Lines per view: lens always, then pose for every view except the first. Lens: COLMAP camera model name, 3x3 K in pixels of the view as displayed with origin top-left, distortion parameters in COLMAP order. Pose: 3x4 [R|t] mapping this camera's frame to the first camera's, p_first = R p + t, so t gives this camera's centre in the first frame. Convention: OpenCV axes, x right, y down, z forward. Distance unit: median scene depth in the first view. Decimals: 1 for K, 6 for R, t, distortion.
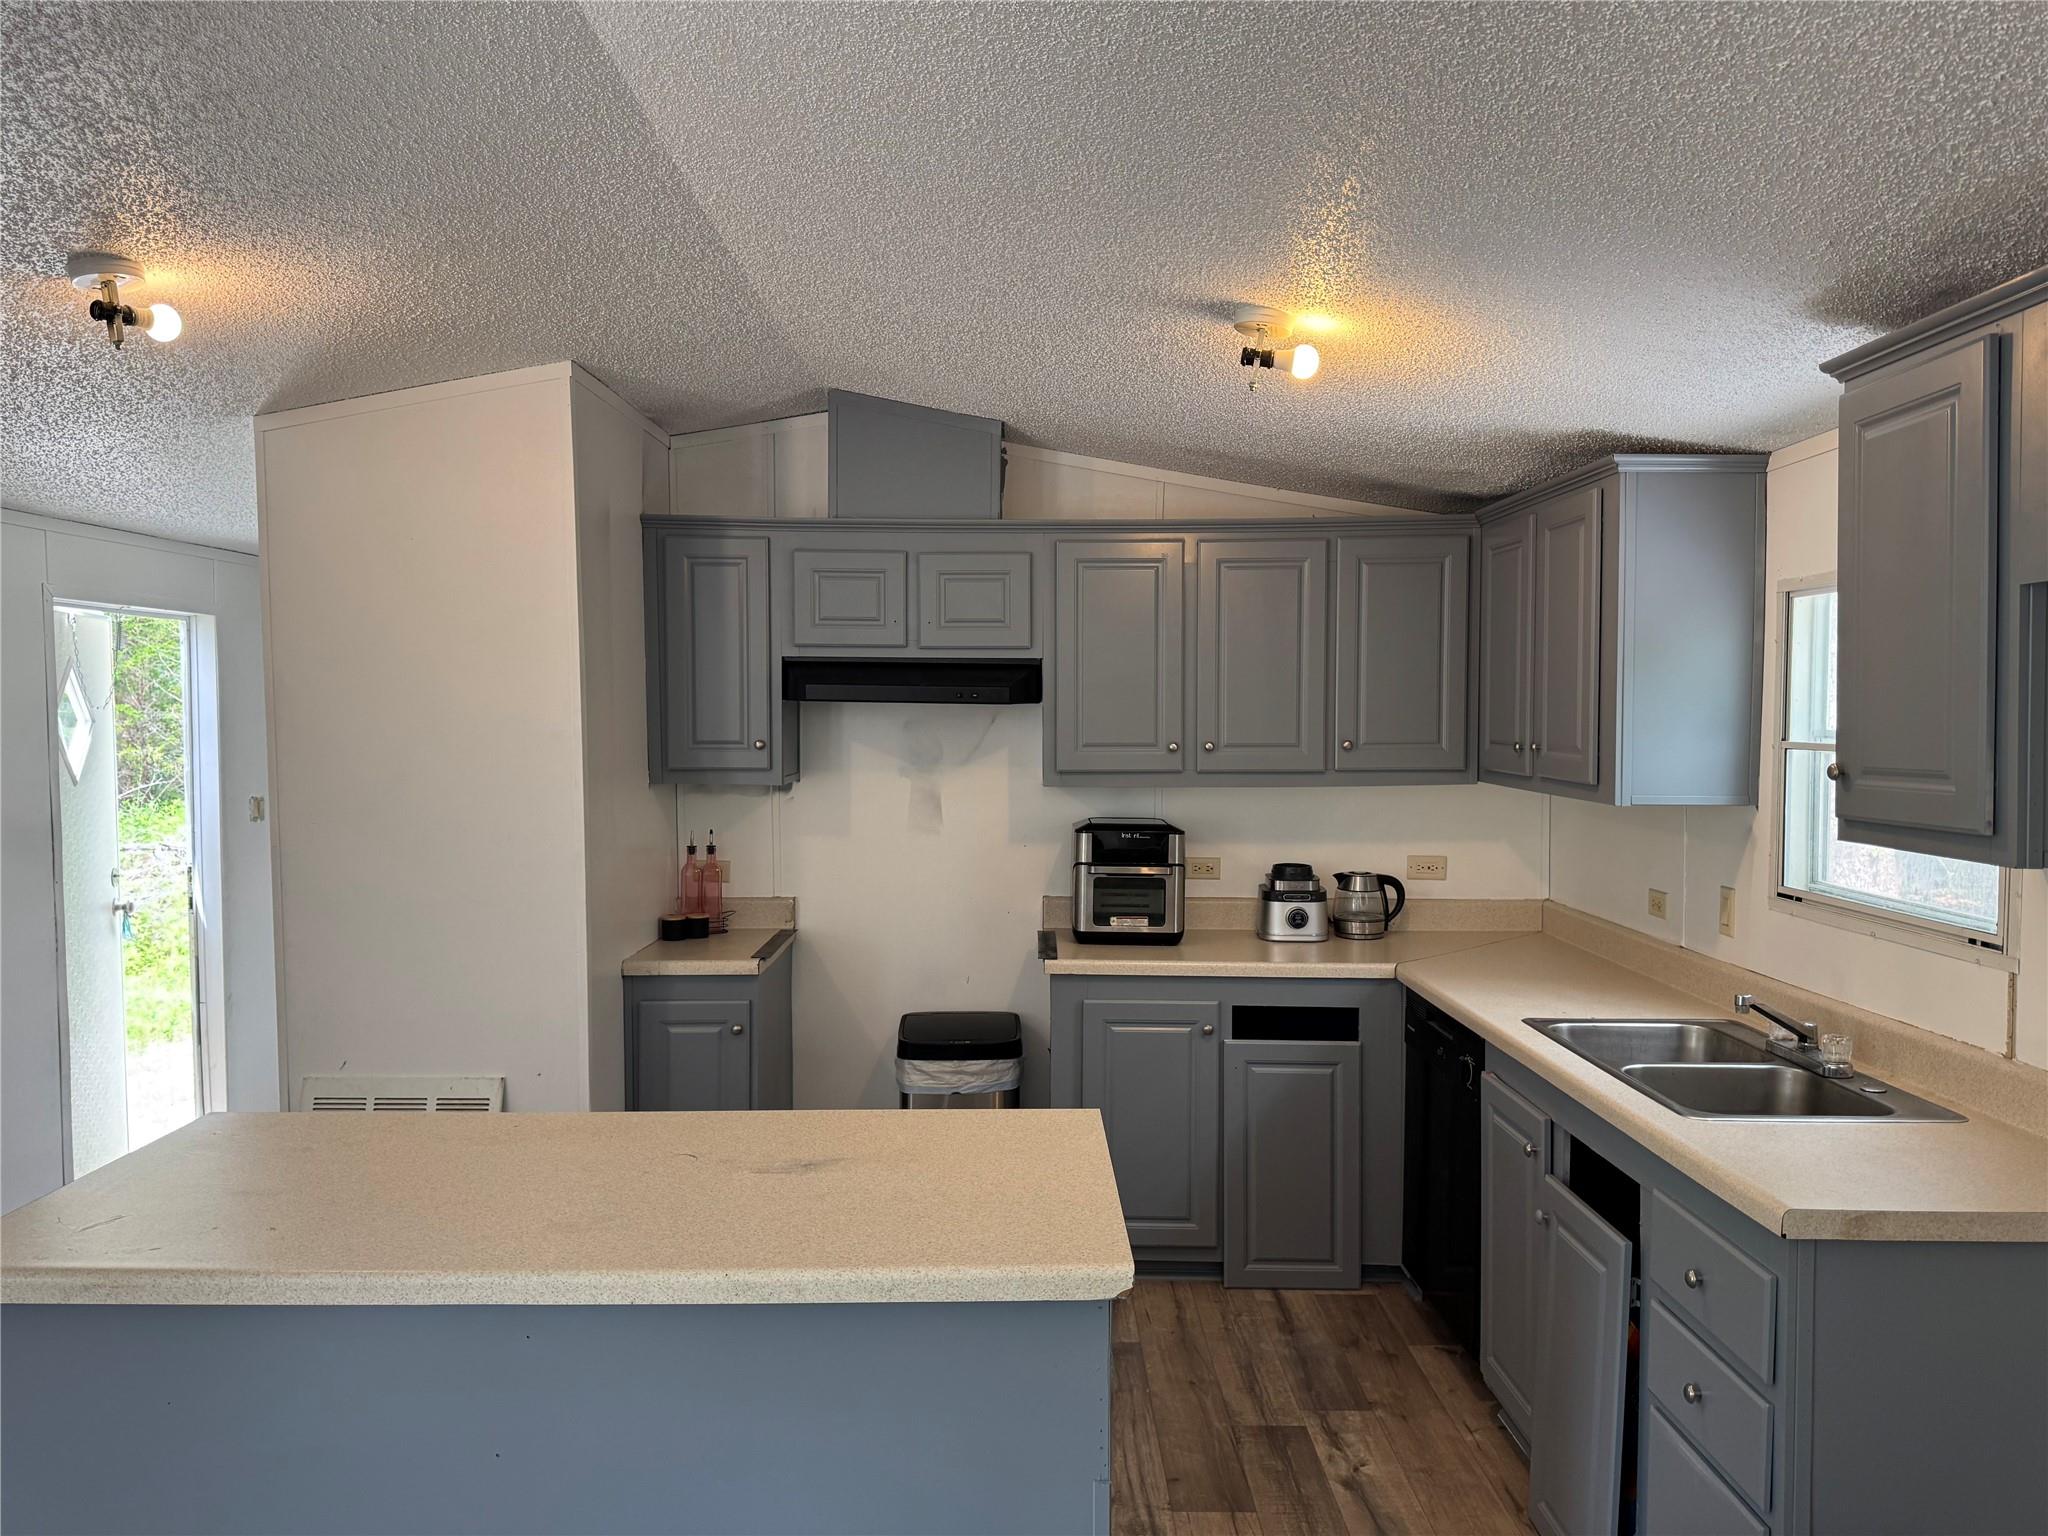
lens RADIAL K [[1450.3, 0, 1024.0], [0, 1450.3, 768.0], [0, 0, 1]] dist [0.065371, -0.032952]
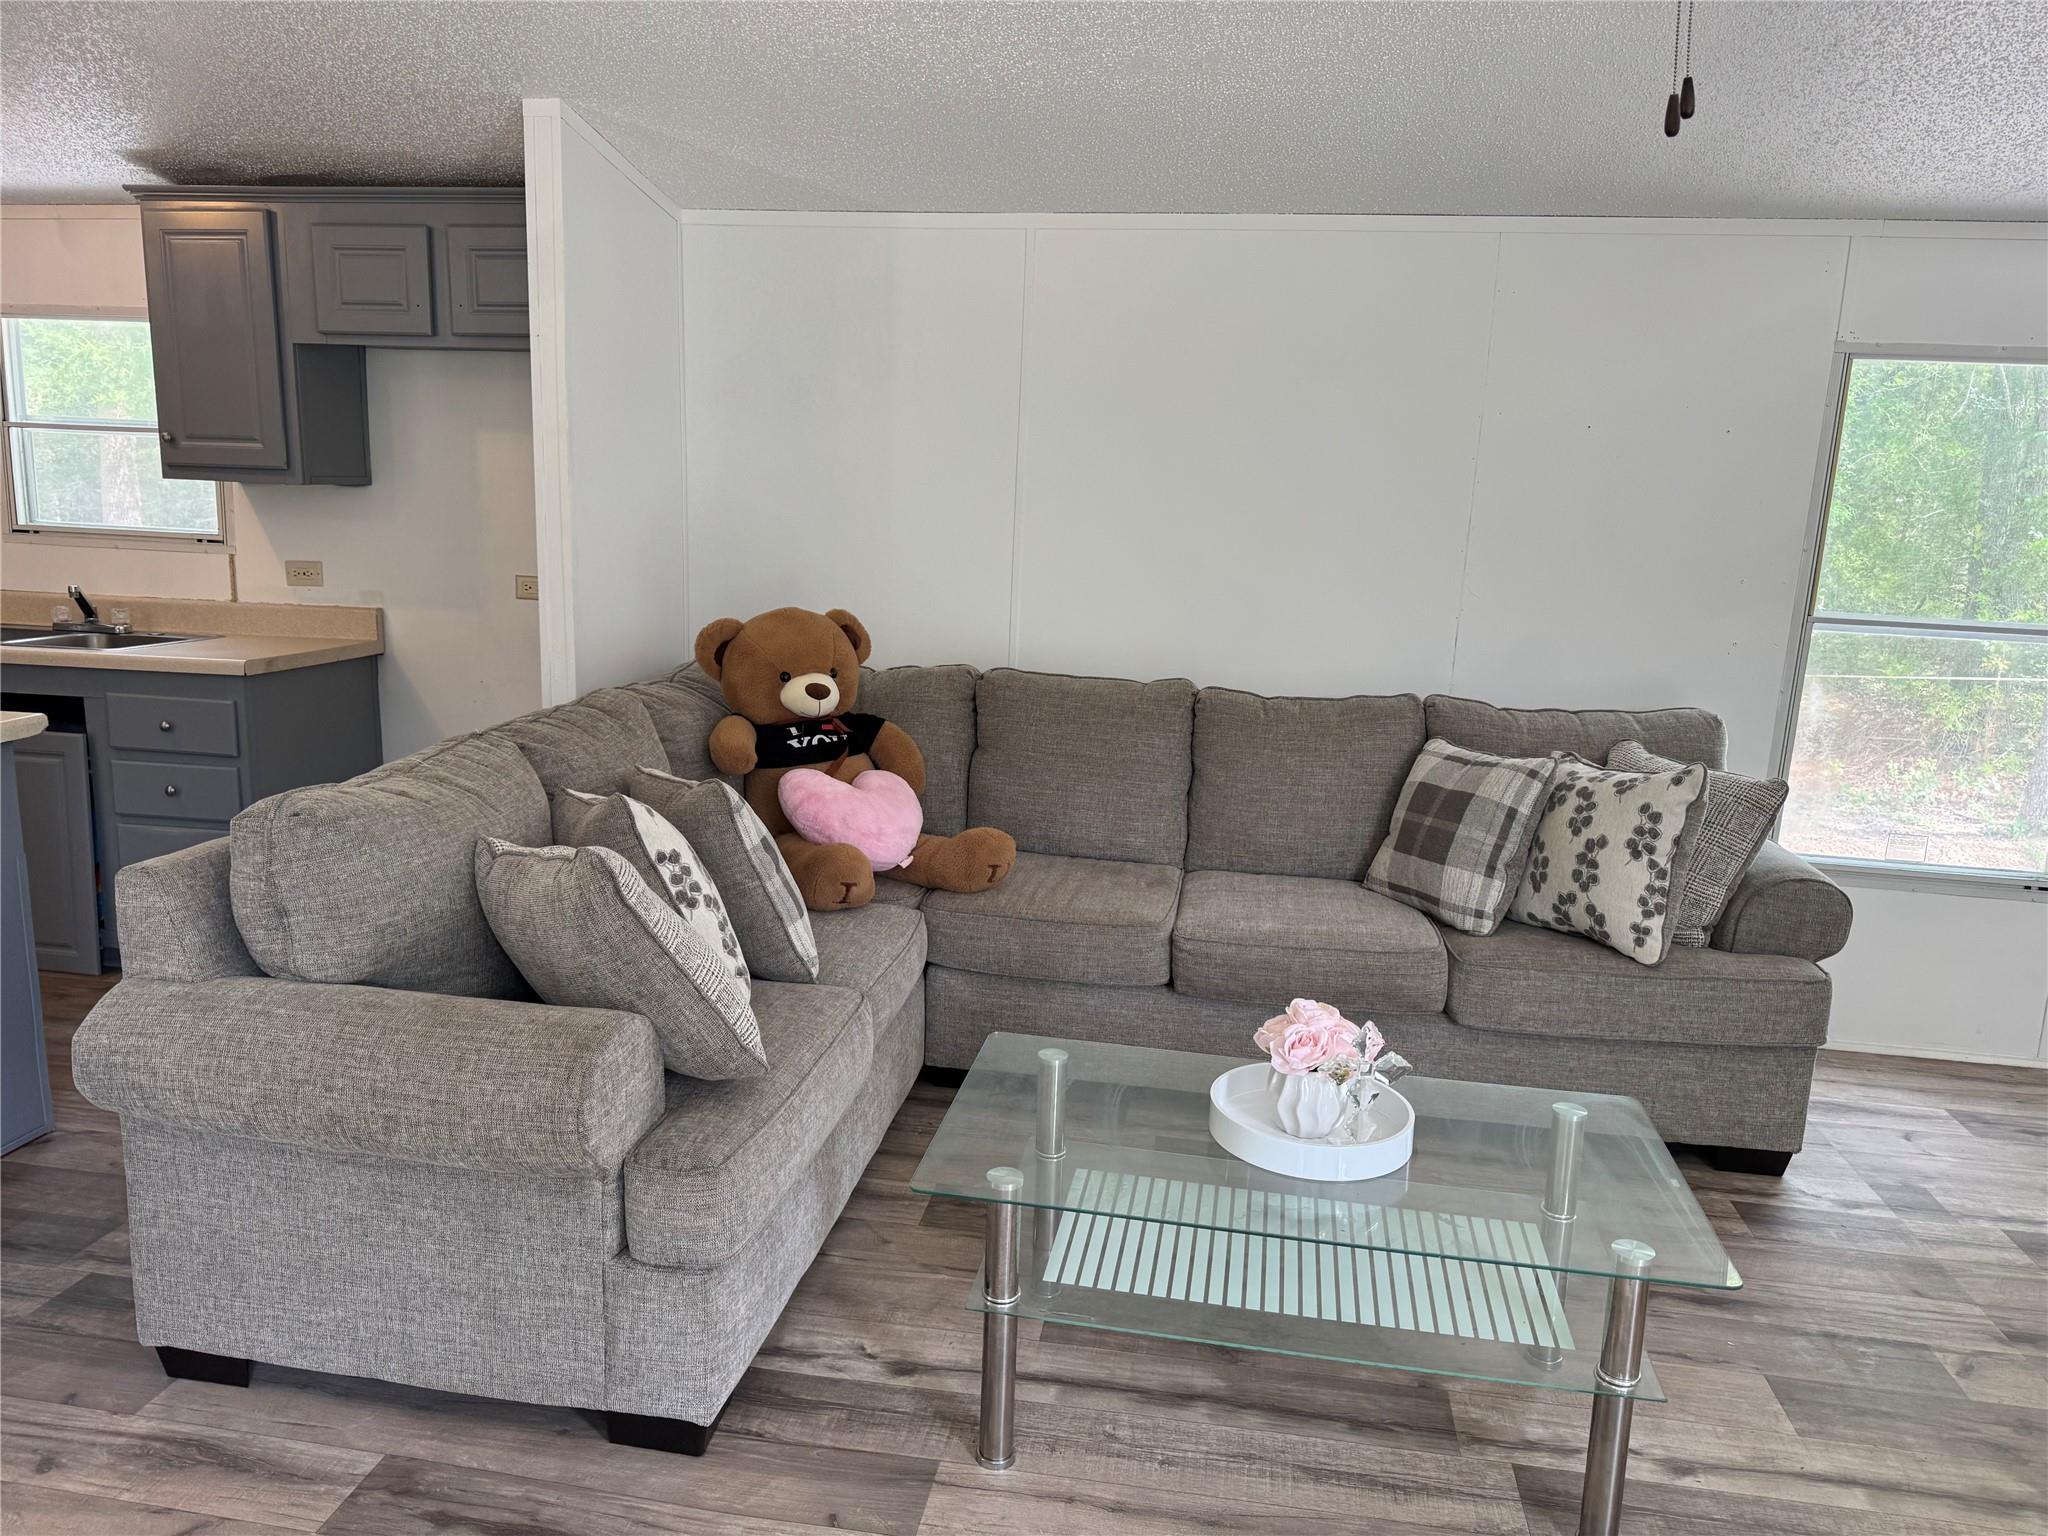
lens RADIAL K [[1450.3, 0, 1024.0], [0, 1450.3, 768.0], [0, 0, 1]] dist [0.065371, -0.032952]
pose [[0.170861, -0.180861, 0.968553, -0.748111], [0.002302, 0.983079, 0.183168, 0.048519], [-0.985293, -0.029067, 0.168386, -0.219843]]
